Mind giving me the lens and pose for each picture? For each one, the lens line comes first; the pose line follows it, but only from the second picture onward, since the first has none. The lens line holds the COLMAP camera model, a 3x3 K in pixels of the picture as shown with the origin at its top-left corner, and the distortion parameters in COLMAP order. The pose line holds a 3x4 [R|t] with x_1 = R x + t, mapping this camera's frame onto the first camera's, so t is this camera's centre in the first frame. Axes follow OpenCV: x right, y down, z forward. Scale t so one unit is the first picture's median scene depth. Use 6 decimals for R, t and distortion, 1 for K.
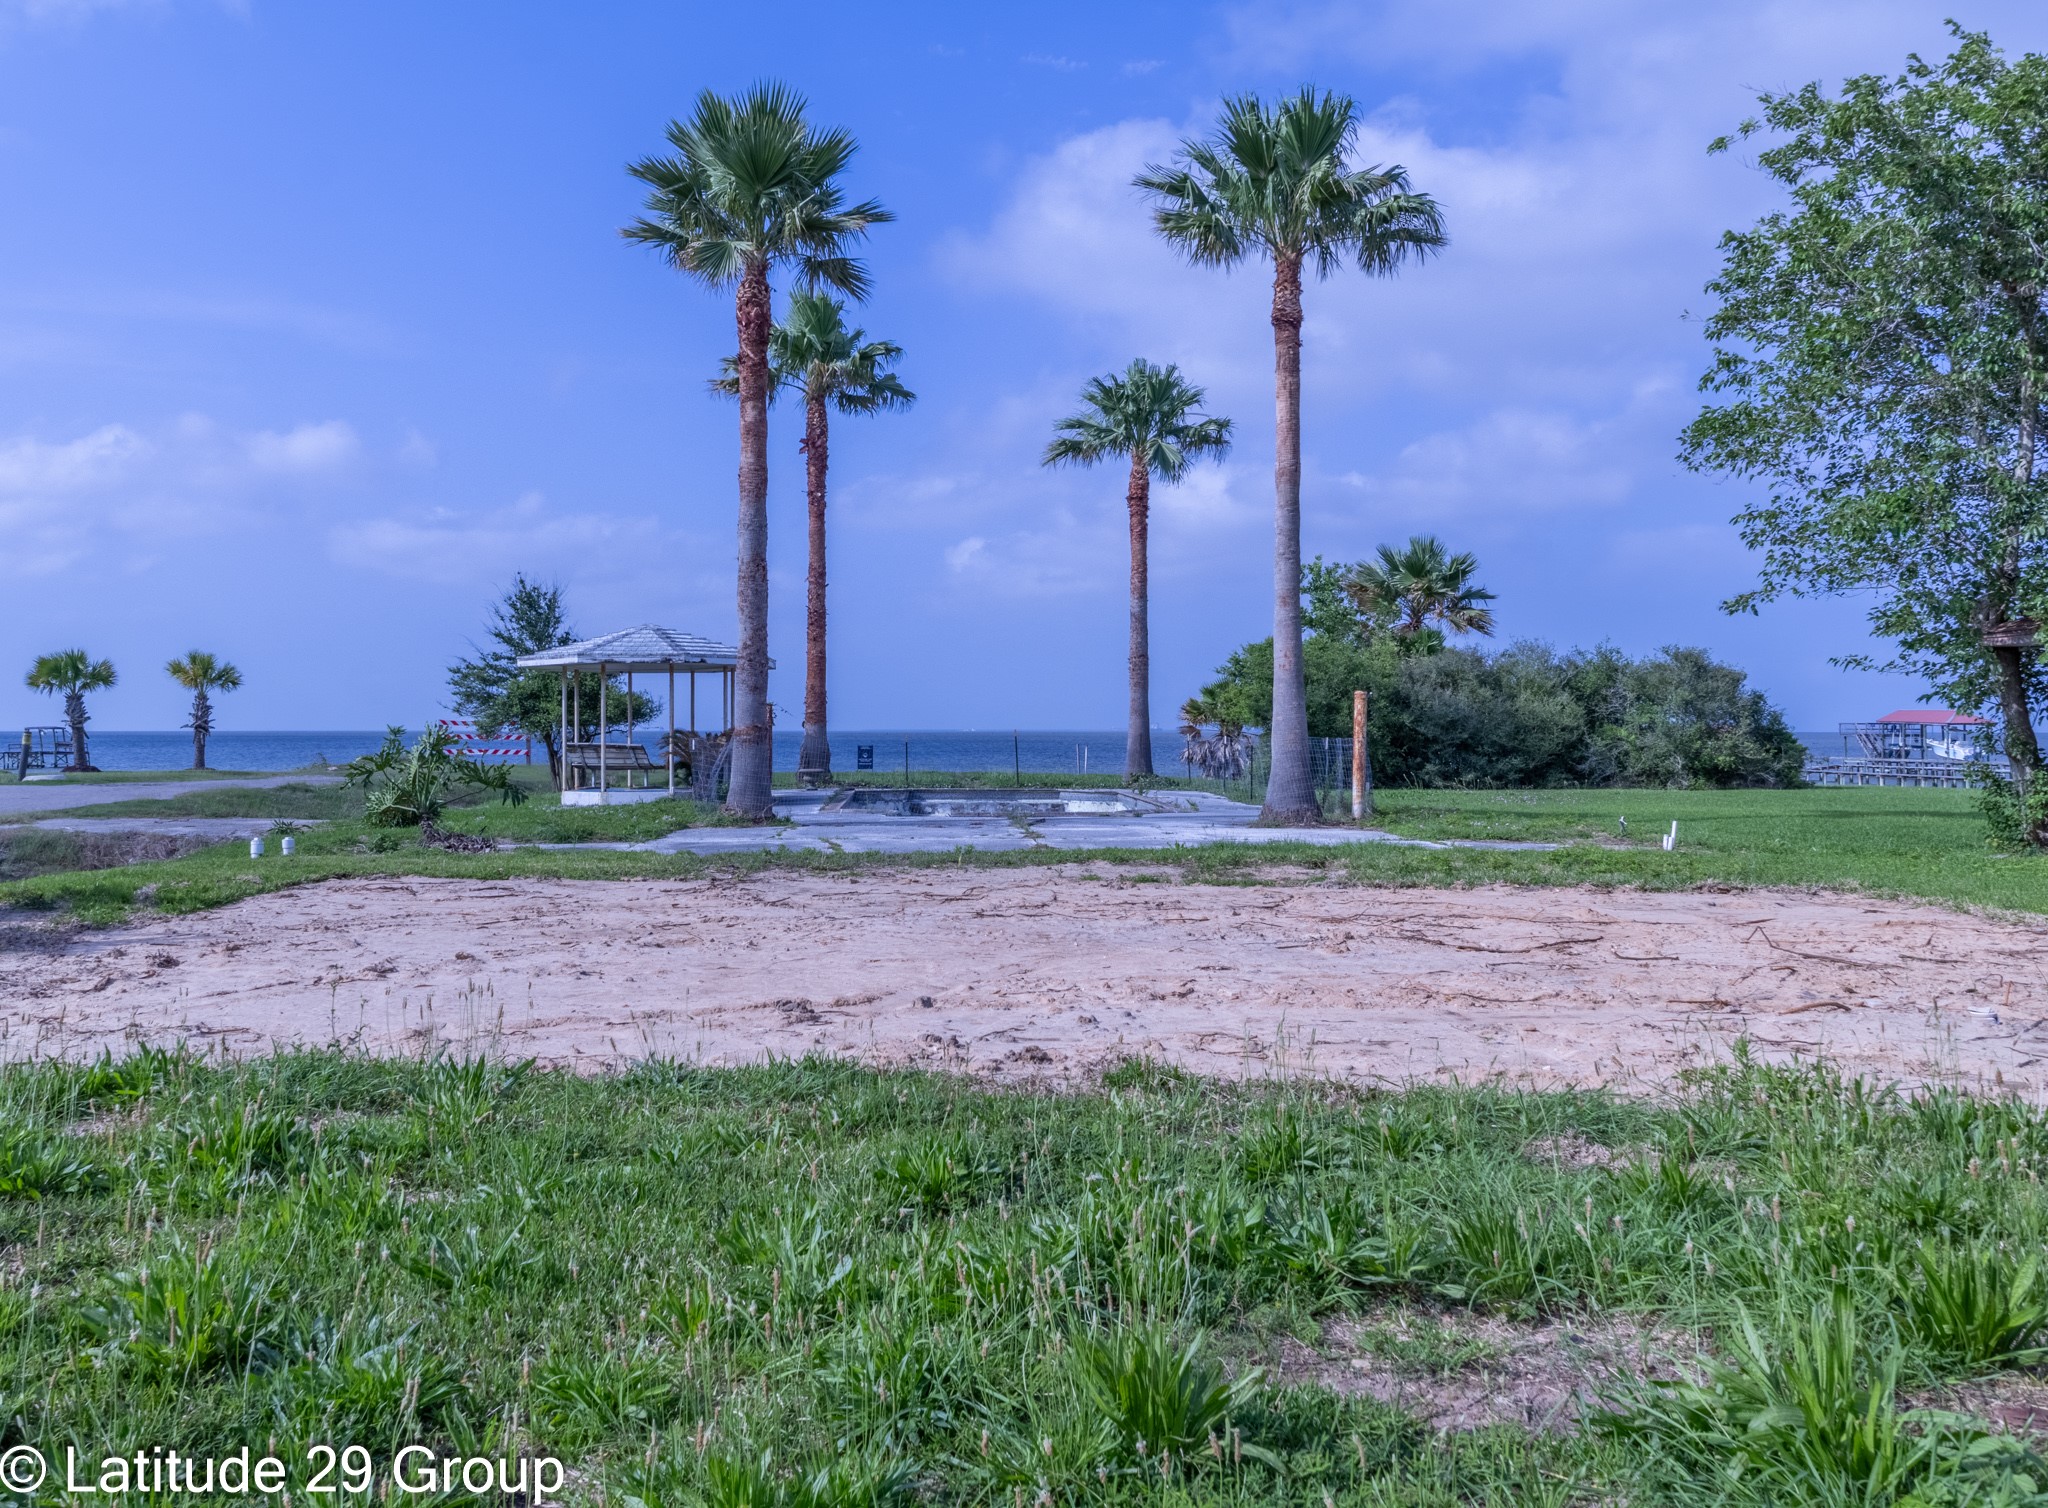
lens RADIAL K [[2839.8, 0, 1022.4], [0, 2839.8, 753.1], [0, 0, 1]] dist [-0.058829, 0.000000]
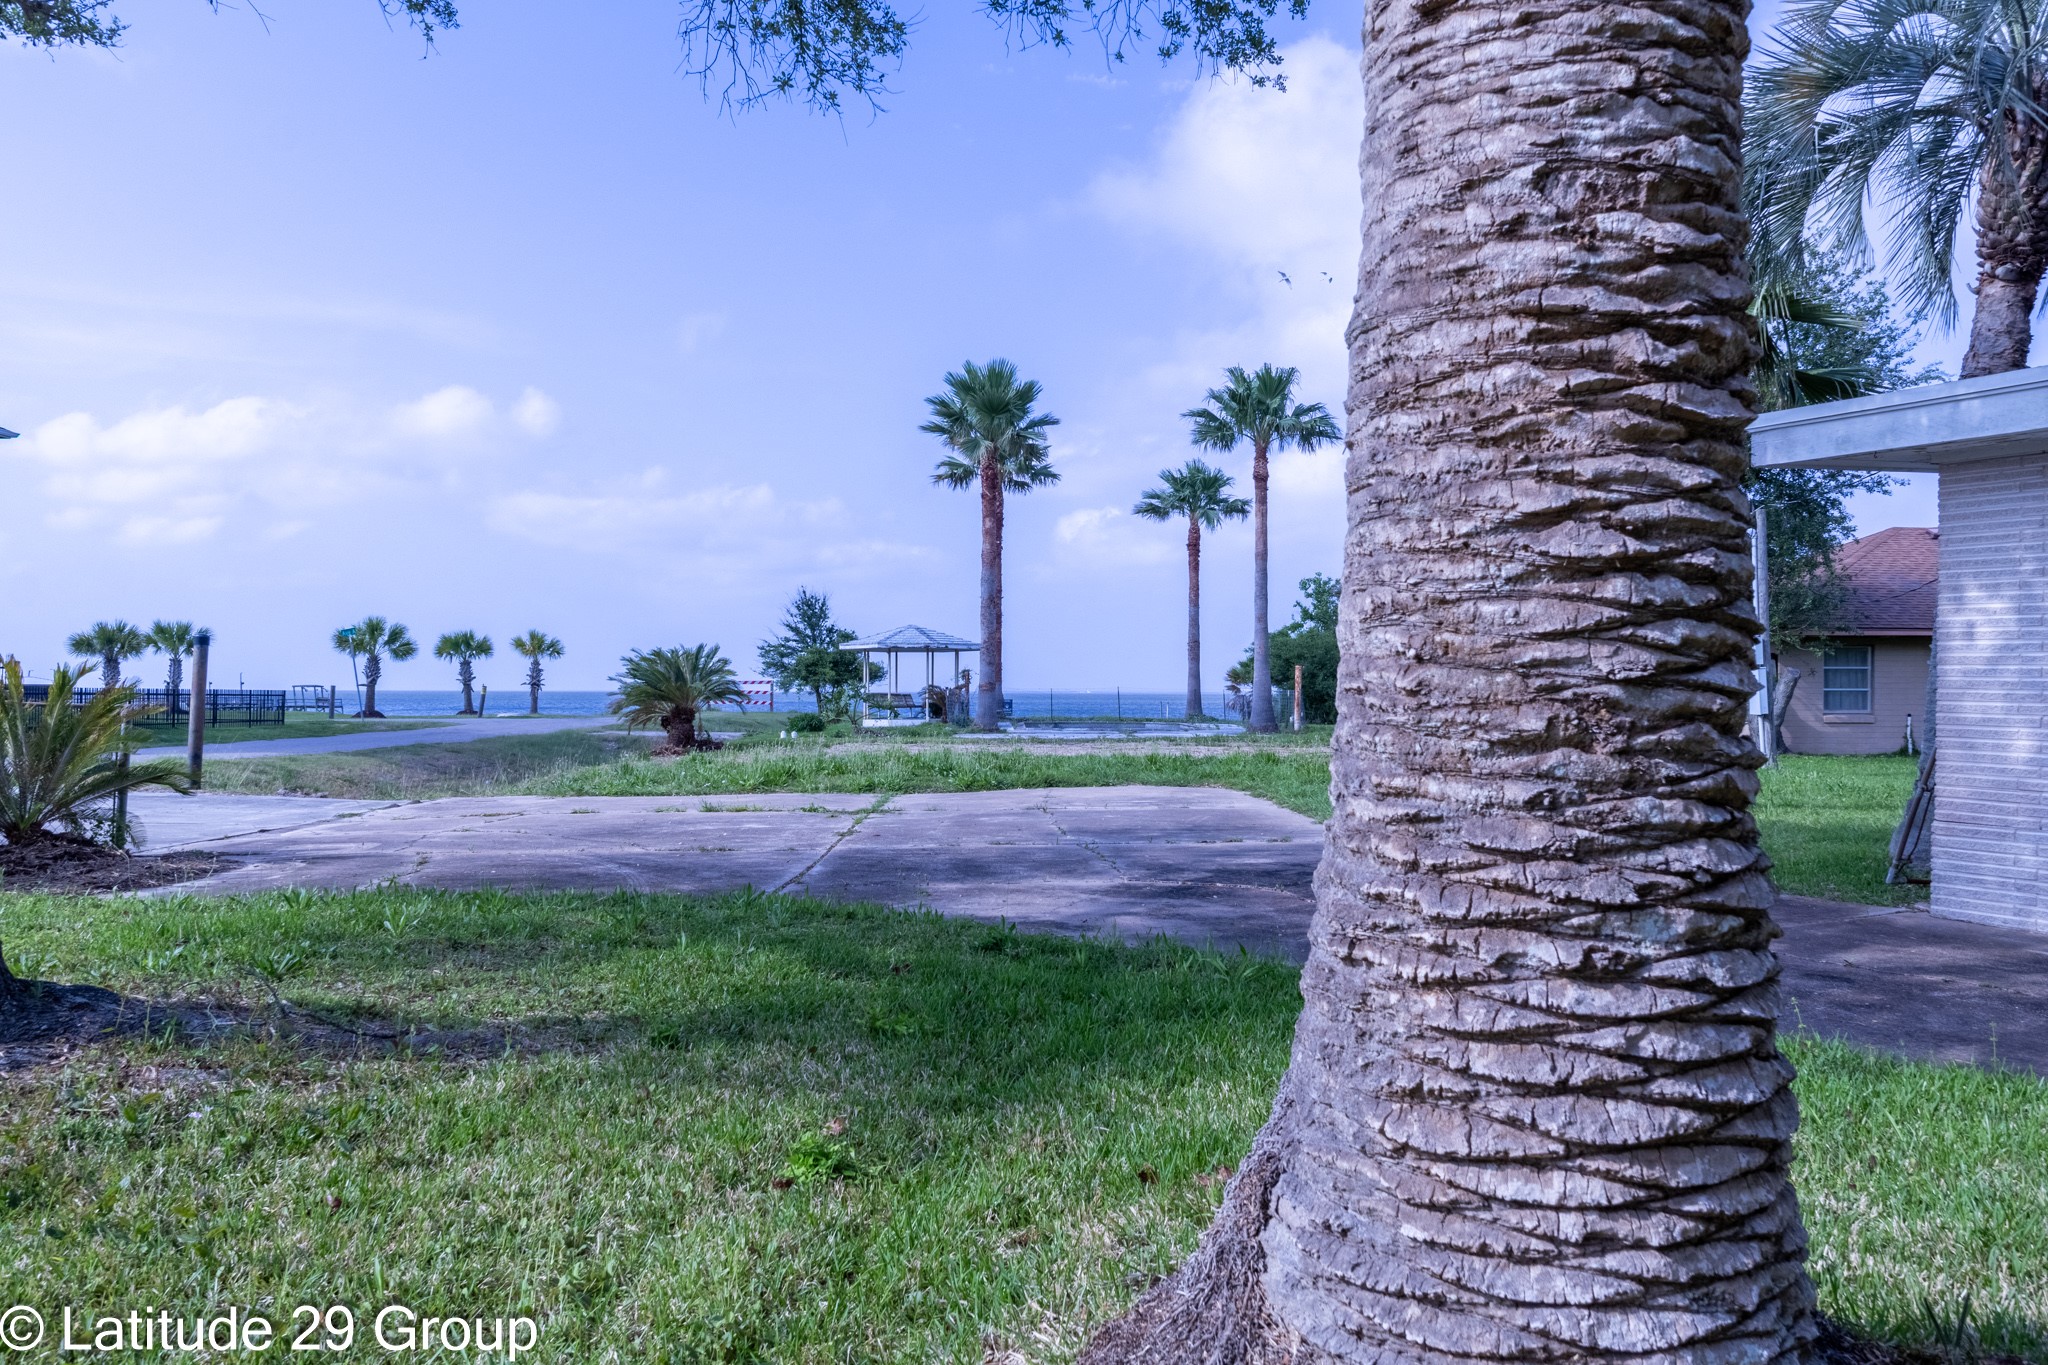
lens RADIAL K [[2450.7, 0, 1042.5], [0, 2450.7, 683.3], [0, 0, 1]] dist [-0.023643, 0.000000]
pose [[0.999579, 0.004637, -0.028653, -0.004707], [-0.004976, 0.999918, -0.011780, 0.006104], [0.028596, 0.011917, 0.999520, -0.384760]]
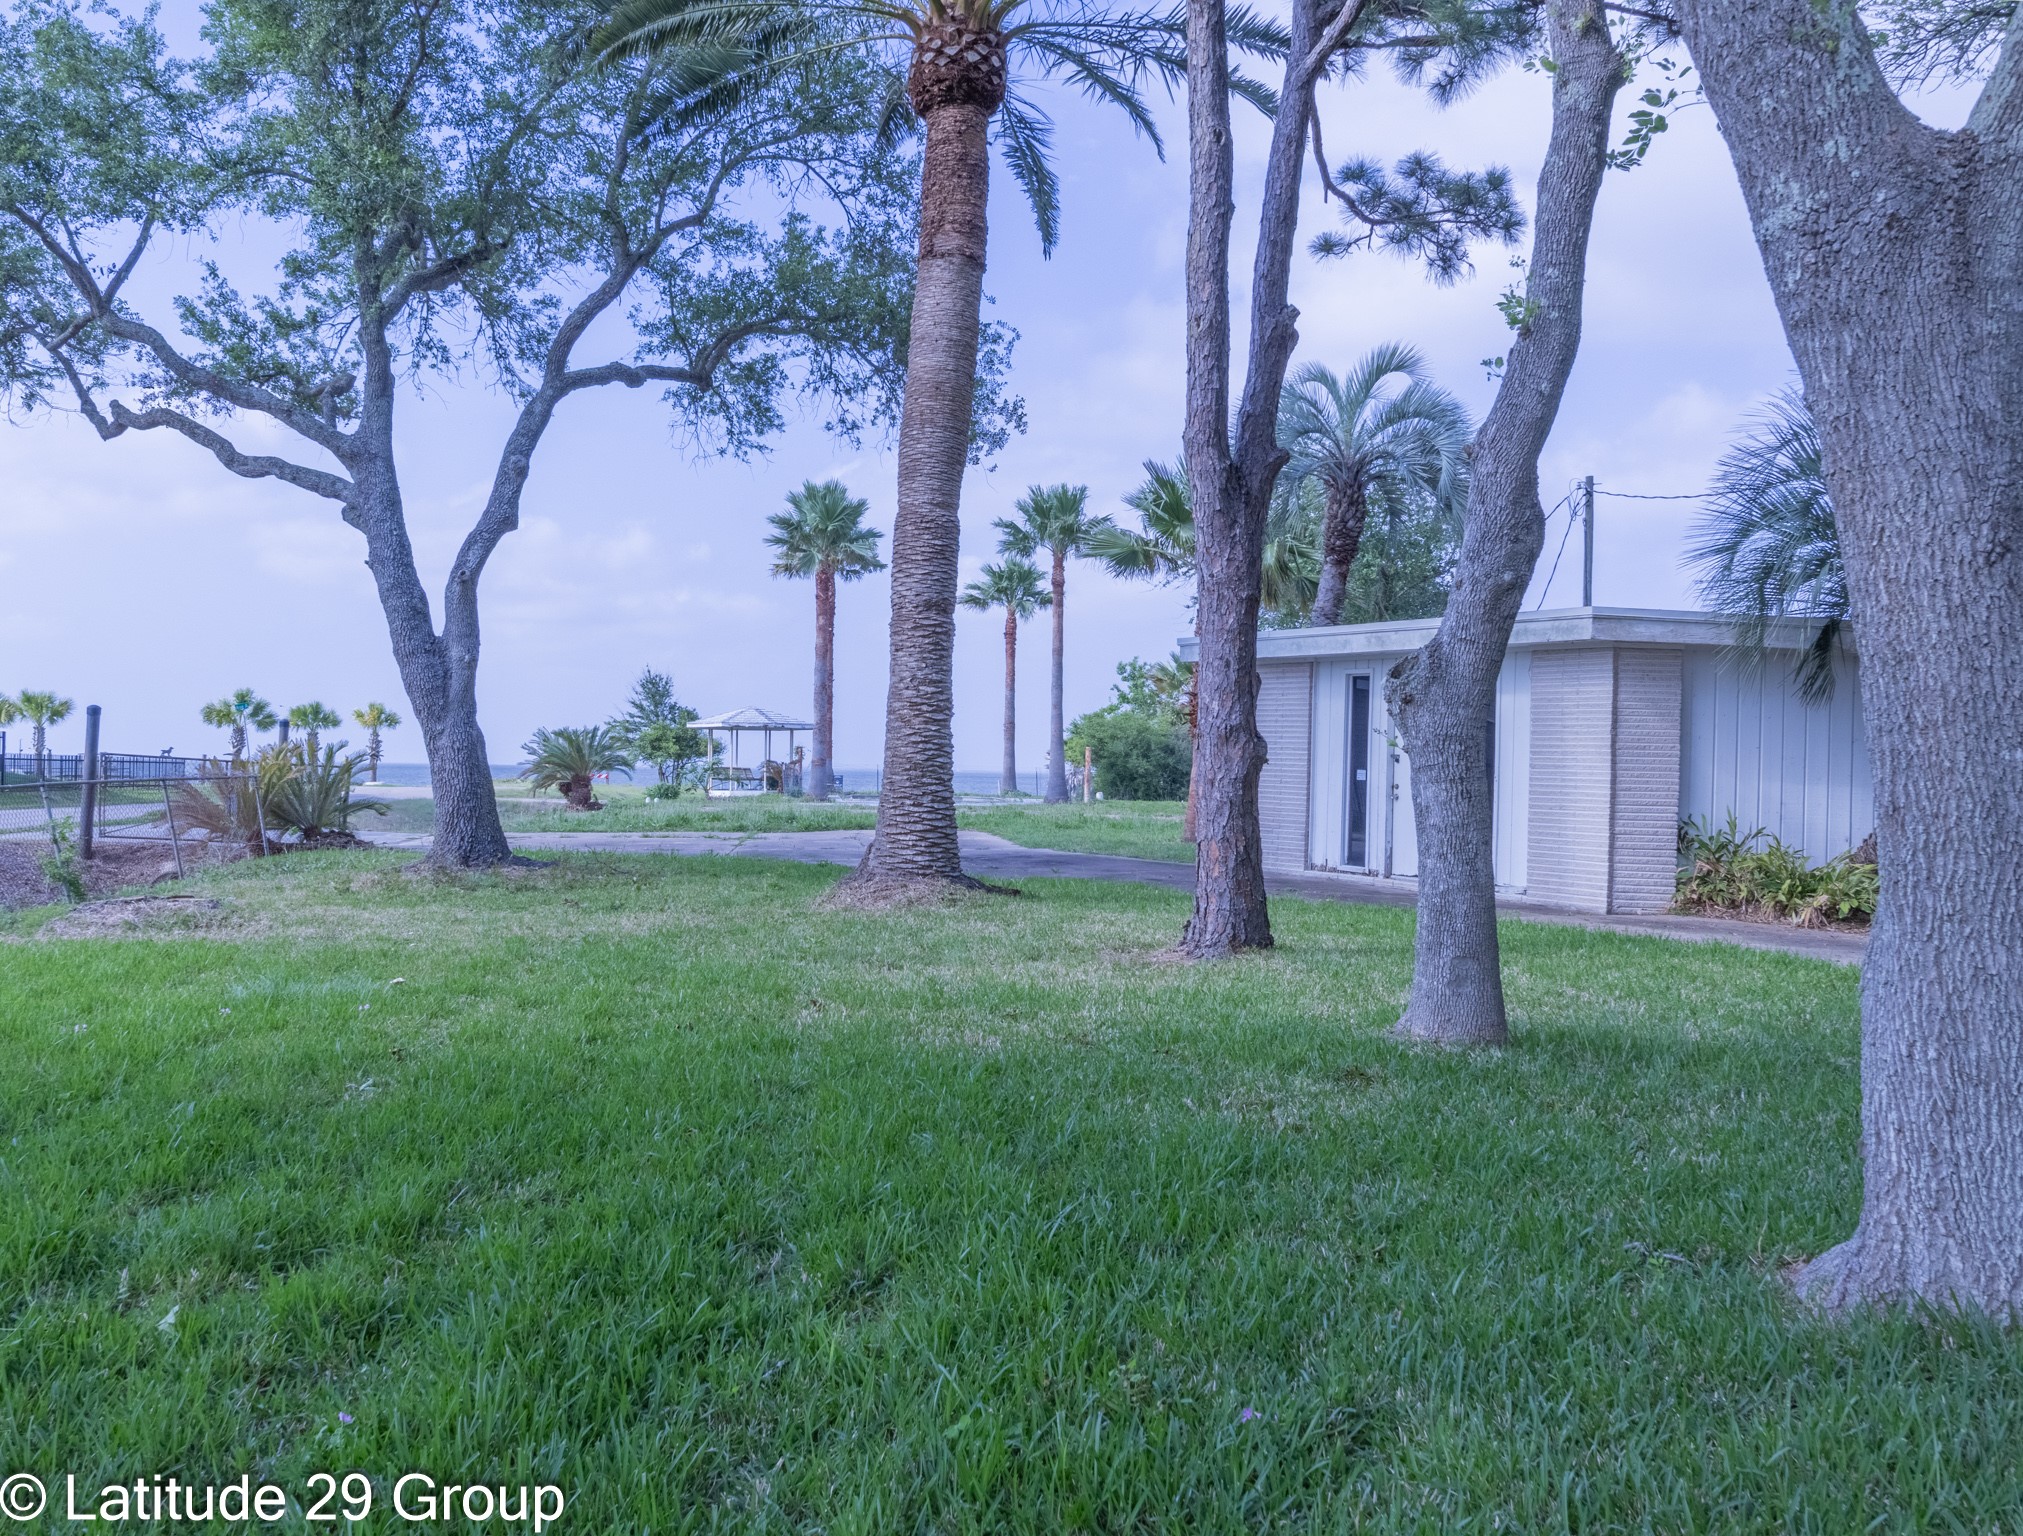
lens RADIAL K [[2659.2, 0, 991.5], [0, 2659.2, 762.8], [0, 0, 1]] dist [-0.122057, 0.000000]
pose [[0.999781, 0.015570, 0.013964, 0.006935], [-0.015414, 0.999818, -0.011229, 0.008802], [-0.014137, 0.011011, 0.999839, -0.621094]]
